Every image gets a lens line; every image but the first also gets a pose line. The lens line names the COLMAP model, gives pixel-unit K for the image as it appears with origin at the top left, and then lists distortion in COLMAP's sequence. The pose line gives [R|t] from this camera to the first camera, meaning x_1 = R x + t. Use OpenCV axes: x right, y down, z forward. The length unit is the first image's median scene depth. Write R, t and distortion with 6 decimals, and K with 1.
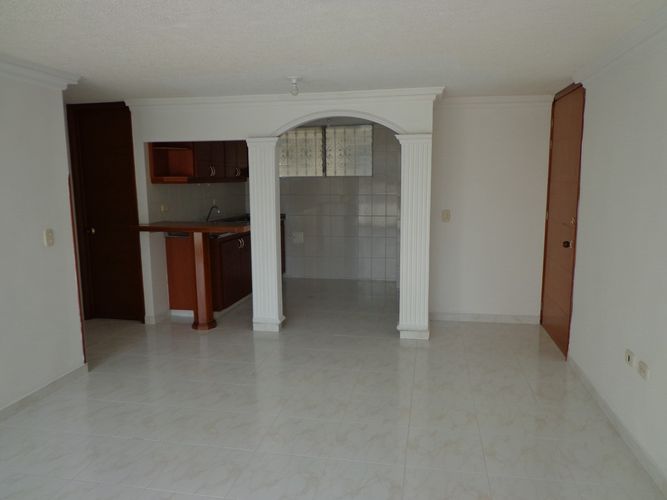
lens RADIAL K [[493.6, 0, 333.5], [0, 493.6, 250.0], [0, 0, 1]] dist [-0.002038, 0.000028]
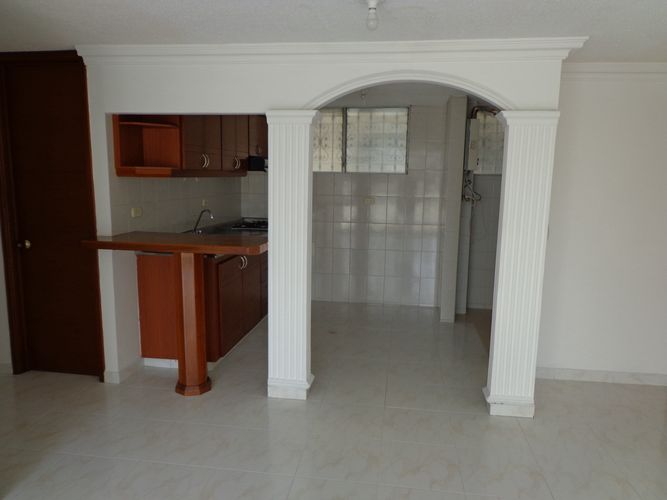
lens RADIAL K [[490.5, 0, 333.5], [0, 490.5, 250.0], [0, 0, 1]] dist [0.002565, 0.000400]
pose [[0.998155, 0.015620, 0.058673, -0.110707], [-0.016130, 0.999836, 0.008230, -0.044074], [-0.058535, -0.009161, 0.998243, 0.310775]]
